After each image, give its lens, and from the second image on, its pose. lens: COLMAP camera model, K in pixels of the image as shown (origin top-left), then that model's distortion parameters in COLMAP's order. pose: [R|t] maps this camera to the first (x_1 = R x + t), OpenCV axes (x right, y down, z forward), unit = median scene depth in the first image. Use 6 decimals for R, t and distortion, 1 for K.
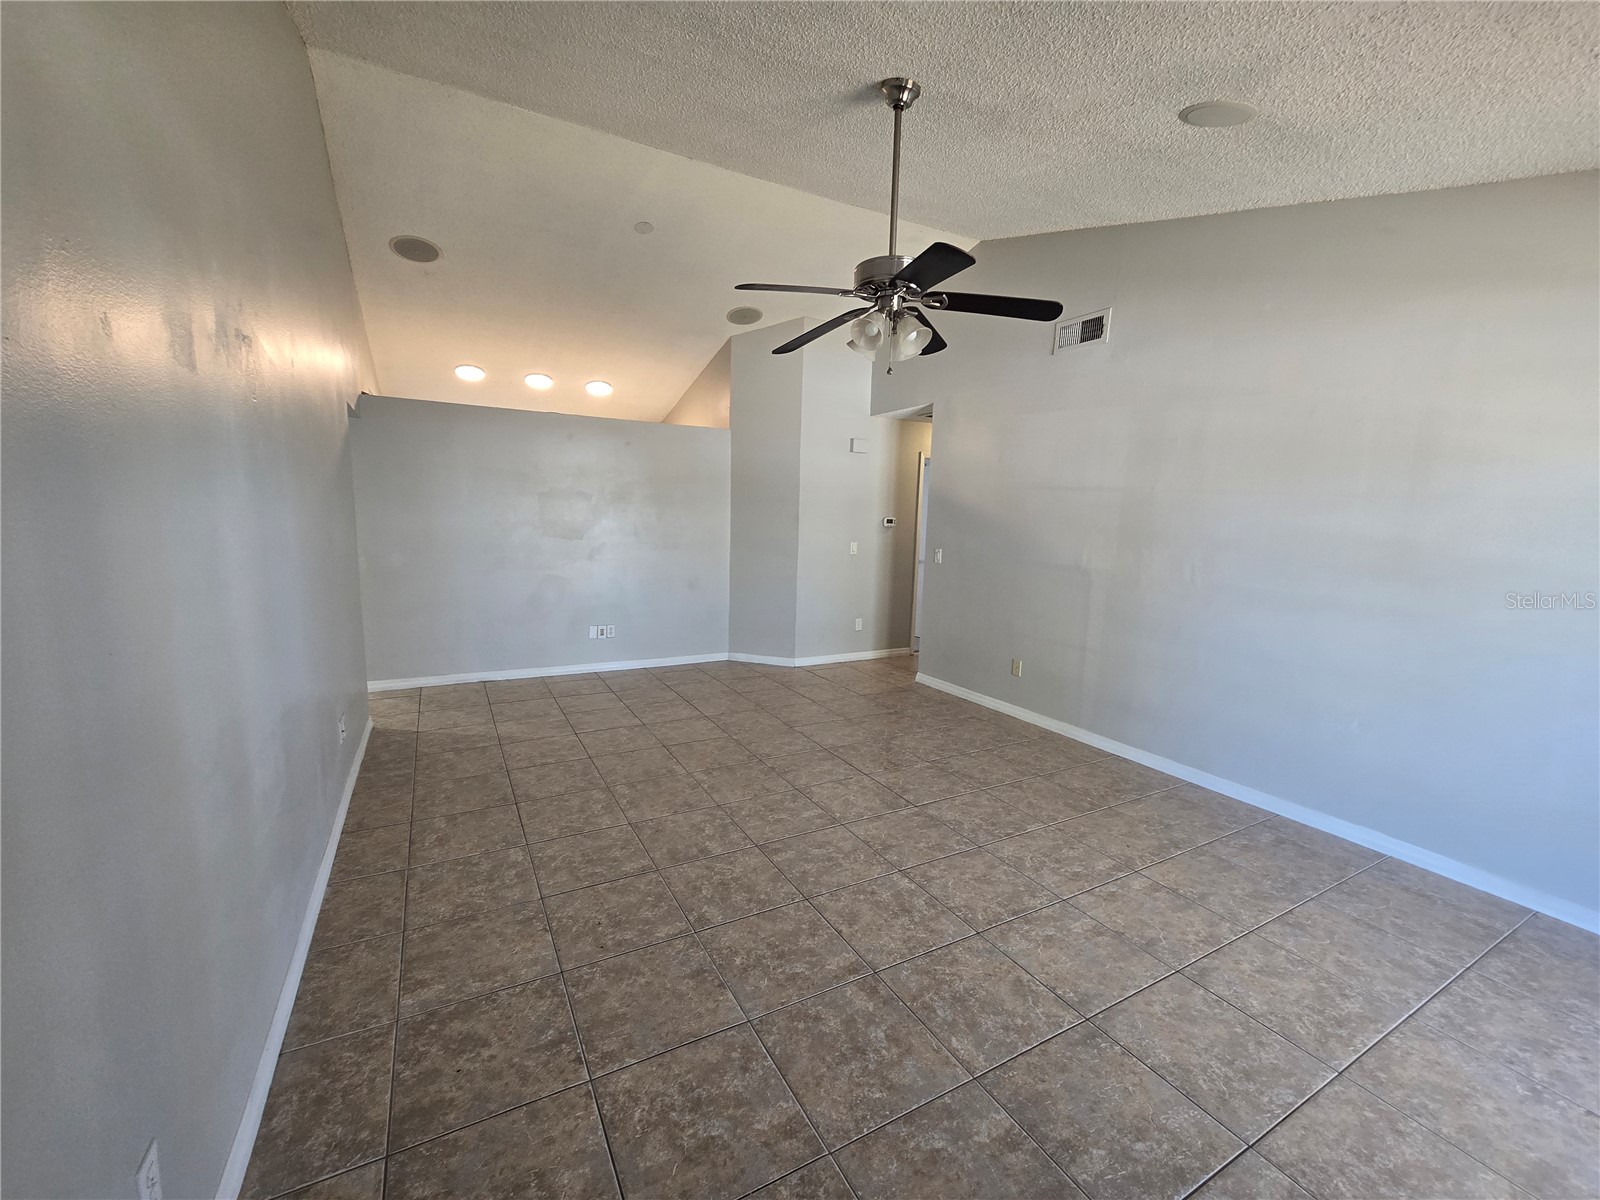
lens RADIAL K [[652.2, 0, 798.7], [0, 652.2, 599.9], [0, 0, 1]] dist [-0.002323, 0.001503]
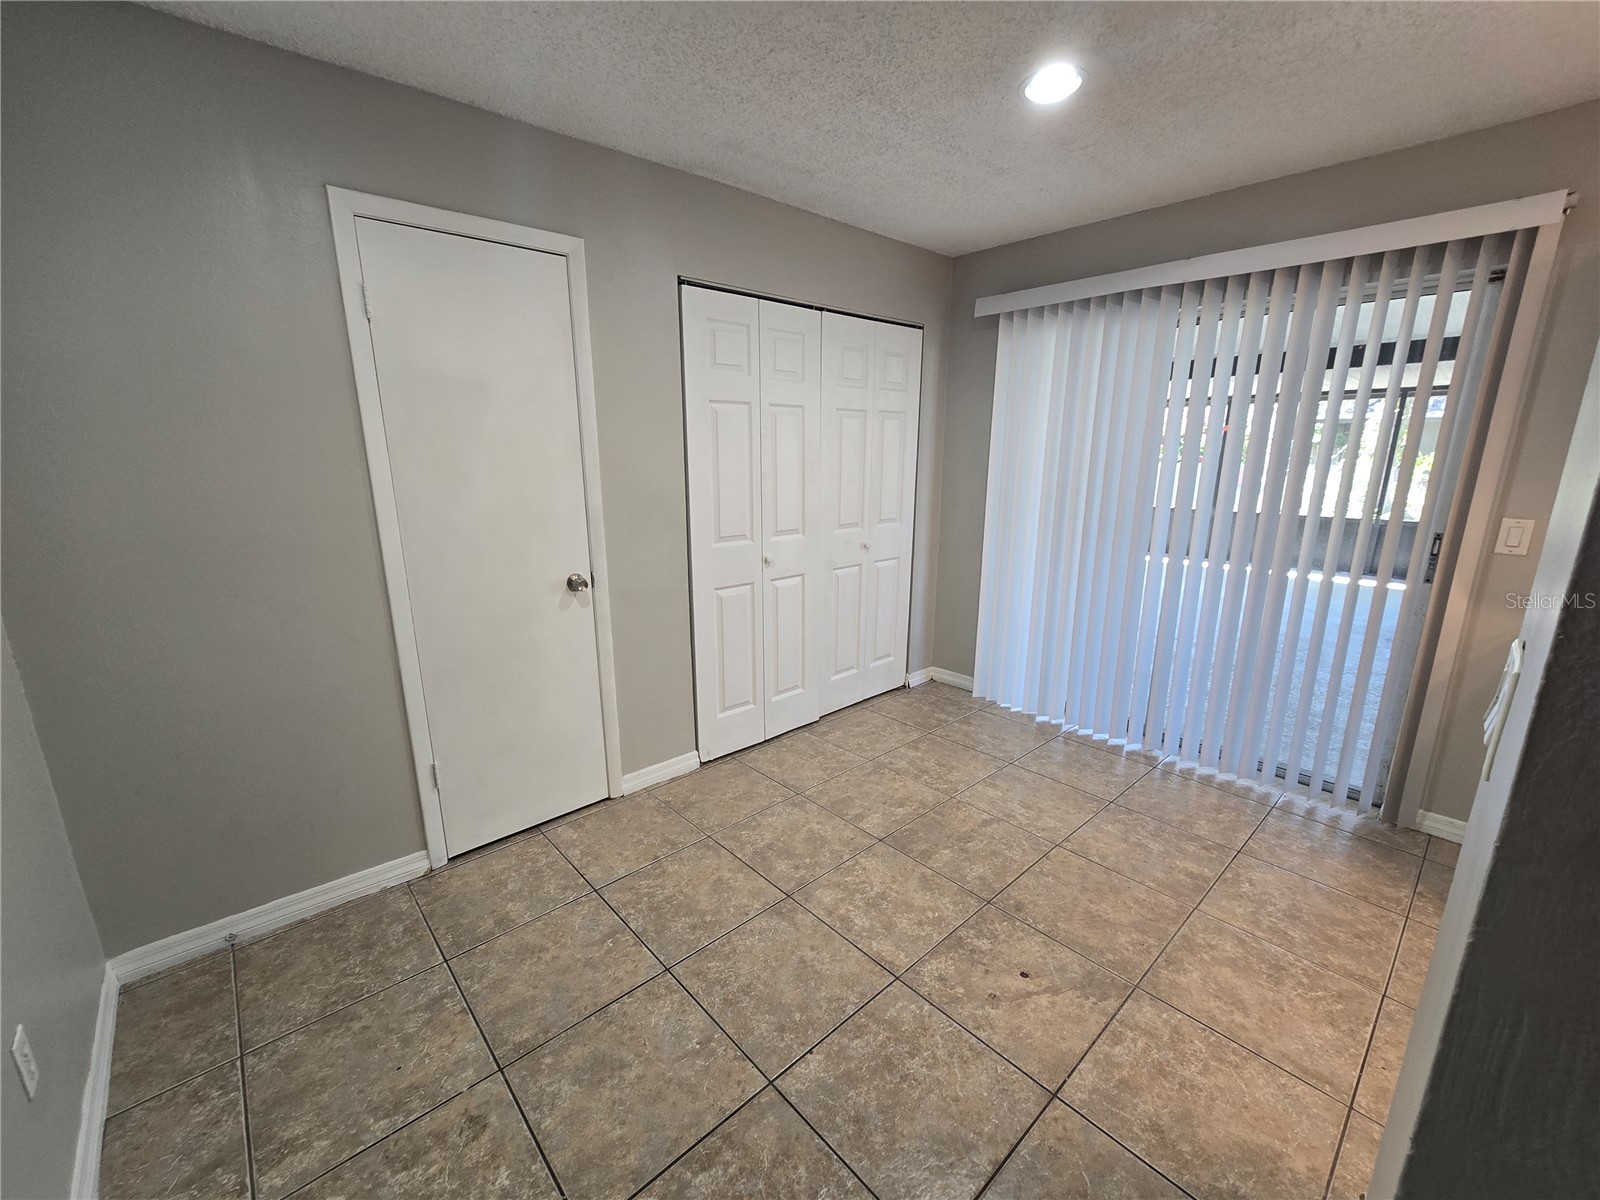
lens RADIAL K [[652.2, 0, 802.0], [0, 652.2, 591.4], [0, 0, 1]] dist [-0.002323, 0.001503]
pose [[0.970688, -0.098267, 0.219337, -0.101163], [0.073399, 0.990202, 0.118799, -0.025935], [-0.228862, -0.099218, 0.968389, 0.182265]]
